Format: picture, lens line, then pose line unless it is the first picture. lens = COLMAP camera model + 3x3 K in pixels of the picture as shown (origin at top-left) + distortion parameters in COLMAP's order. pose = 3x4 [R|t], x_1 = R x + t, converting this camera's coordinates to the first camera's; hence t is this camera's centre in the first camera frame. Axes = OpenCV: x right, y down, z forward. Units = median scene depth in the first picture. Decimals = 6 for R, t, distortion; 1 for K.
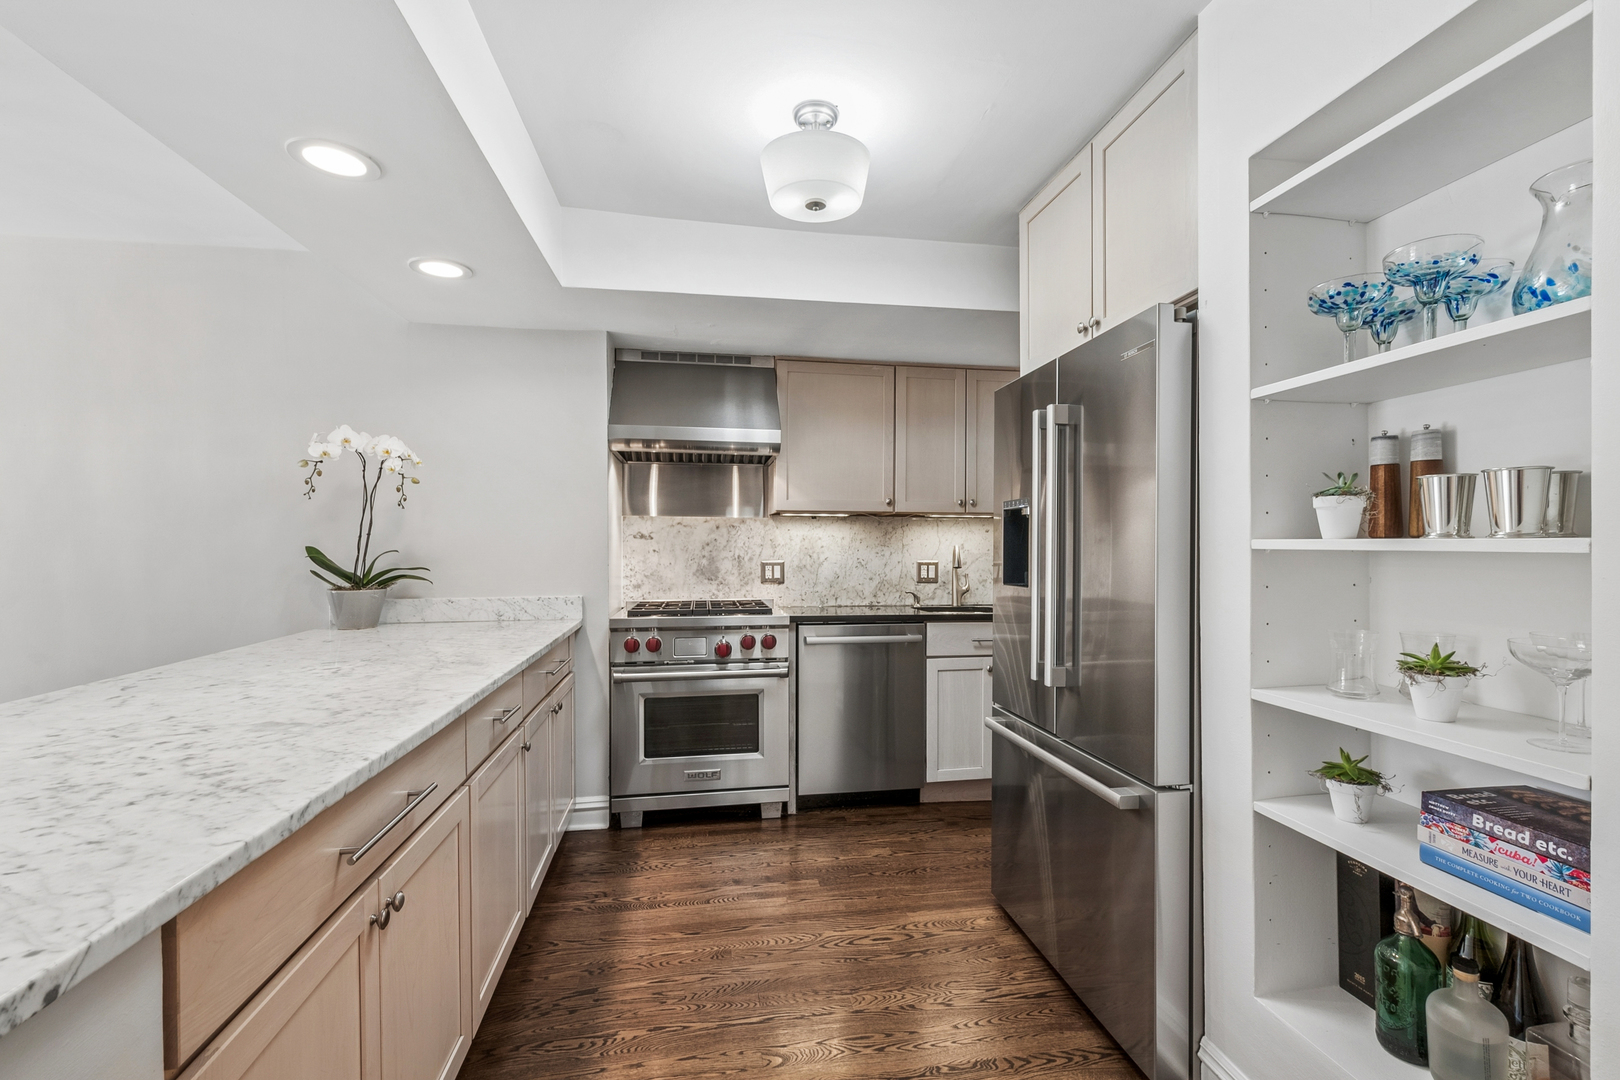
lens RADIAL K [[715.3, 0, 819.7], [0, 715.3, 549.7], [0, 0, 1]] dist [0.008368, 0.000362]
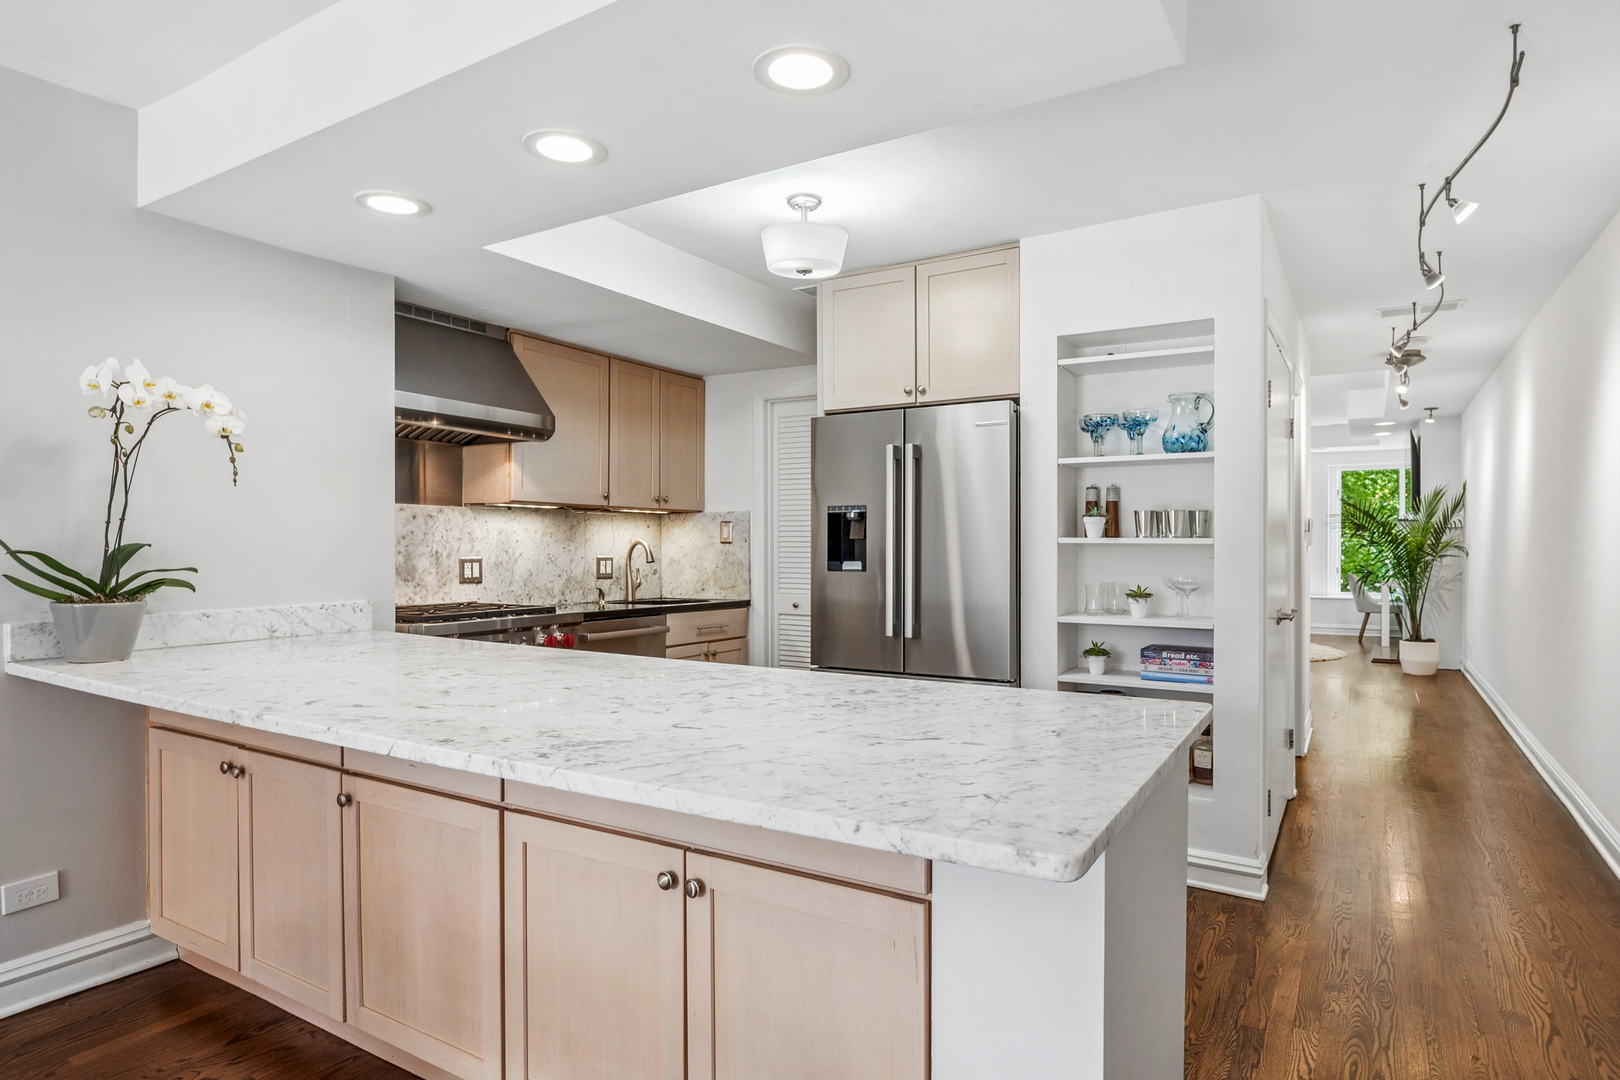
lens RADIAL K [[920.1, 0, 812.4], [0, 920.1, 545.0], [0, 0, 1]] dist [-0.003586, -0.000243]
pose [[0.658365, 0.001274, 0.752698, -0.775483], [0.001123, 0.999996, -0.002674, 0.005308], [-0.752698, 0.002606, 0.658361, -0.050608]]
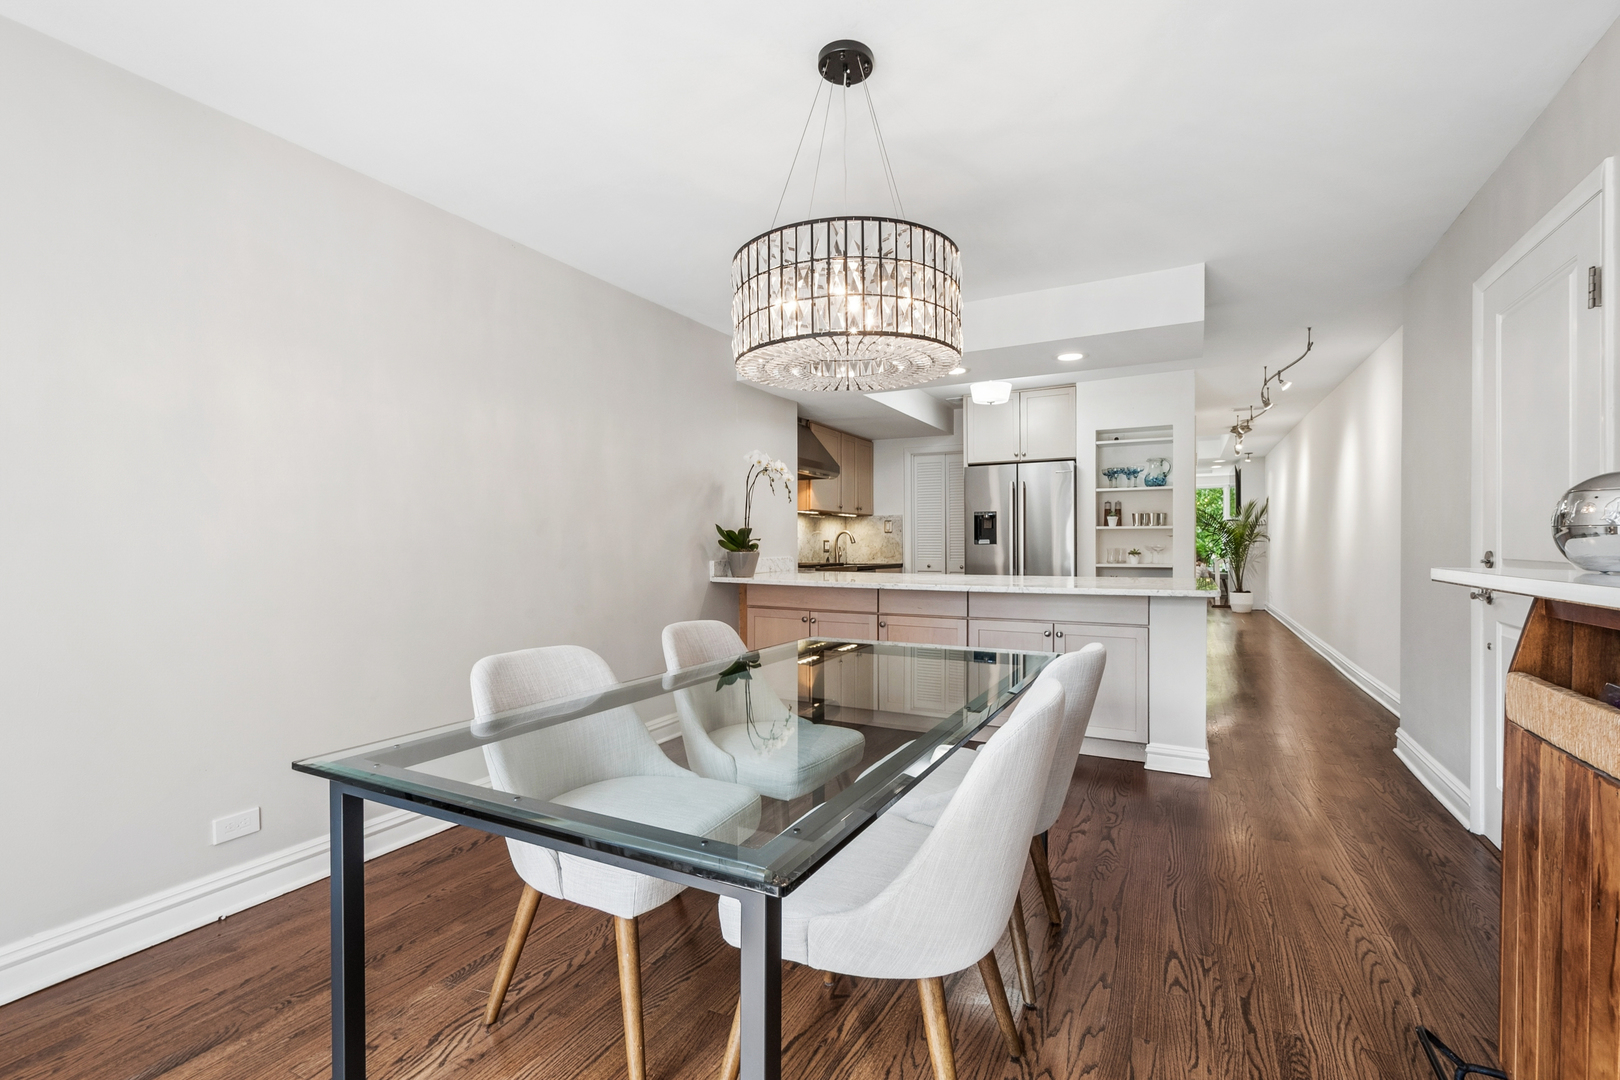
lens RADIAL K [[715.3, 0, 819.7], [0, 715.3, 549.7], [0, 0, 1]] dist [0.008368, 0.000362]
pose [[0.600037, -0.008718, 0.799925, -1.644029], [0.007434, 0.999958, 0.005322, 0.039067], [-0.799938, 0.002754, 0.600077, -0.073097]]
